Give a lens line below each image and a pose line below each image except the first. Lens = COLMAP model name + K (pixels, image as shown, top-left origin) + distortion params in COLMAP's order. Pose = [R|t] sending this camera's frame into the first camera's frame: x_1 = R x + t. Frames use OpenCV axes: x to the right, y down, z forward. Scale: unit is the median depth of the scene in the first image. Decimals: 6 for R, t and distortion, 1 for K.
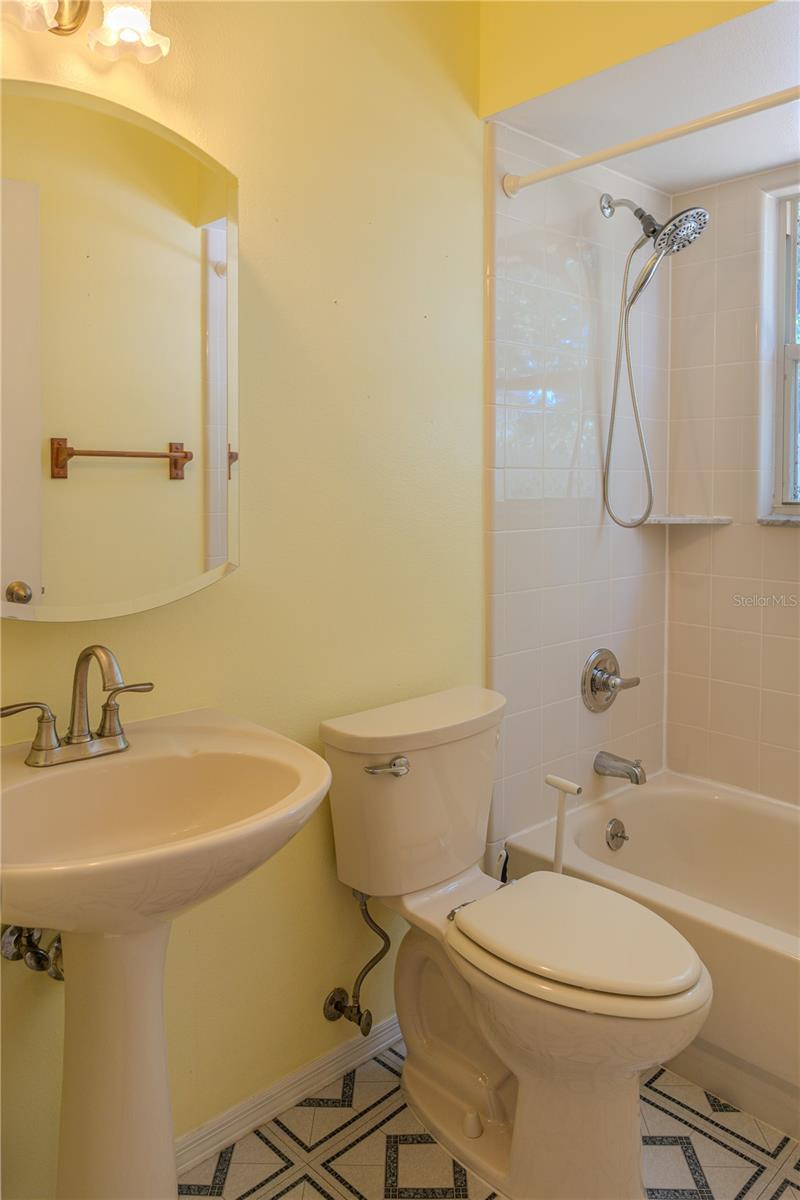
lens RADIAL K [[827.3, 0, 374.2], [0, 827.3, 588.6], [0, 0, 1]] dist [-0.001540, -0.004227]
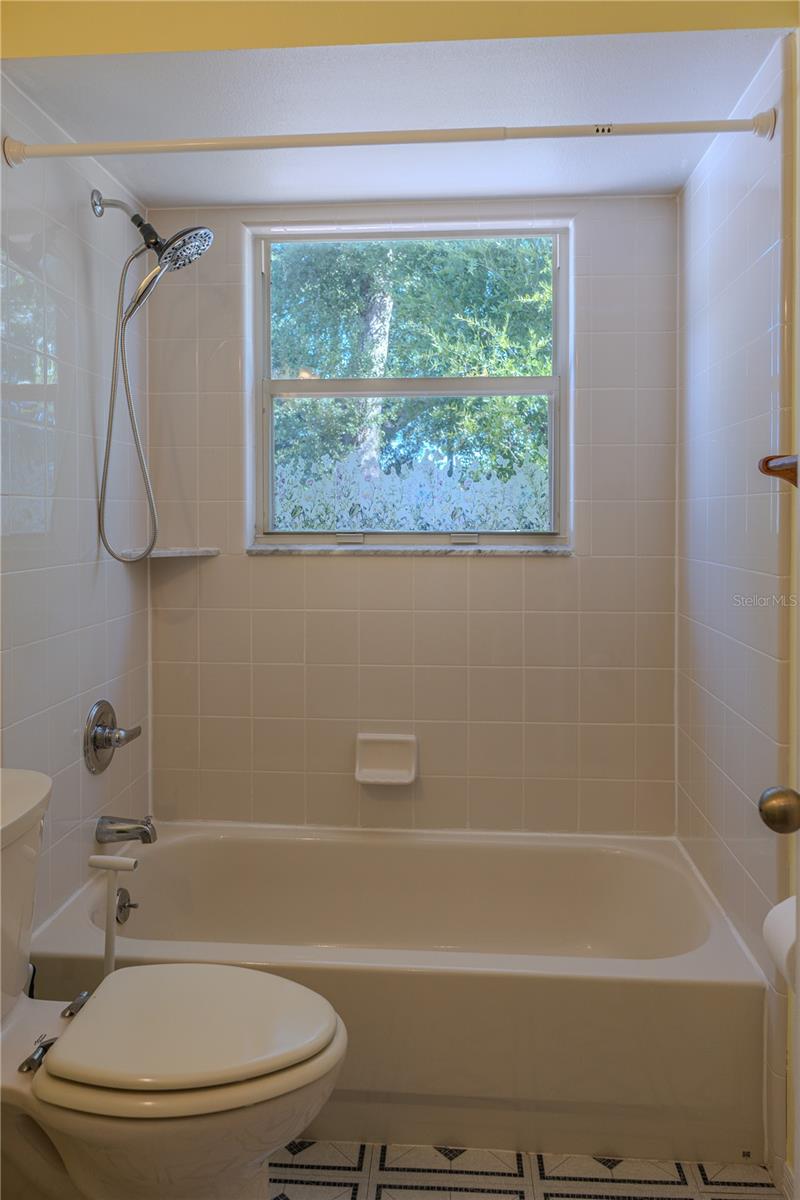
lens RADIAL K [[878.7, 0, 400.0], [0, 878.7, 600.0], [0, 0, 1]] dist [-0.004908, 0.002571]
pose [[0.738580, -0.067922, 0.670736, -0.132750], [0.089378, 0.995995, 0.002441, -0.009986], [-0.668215, 0.058146, 0.741692, 0.099073]]
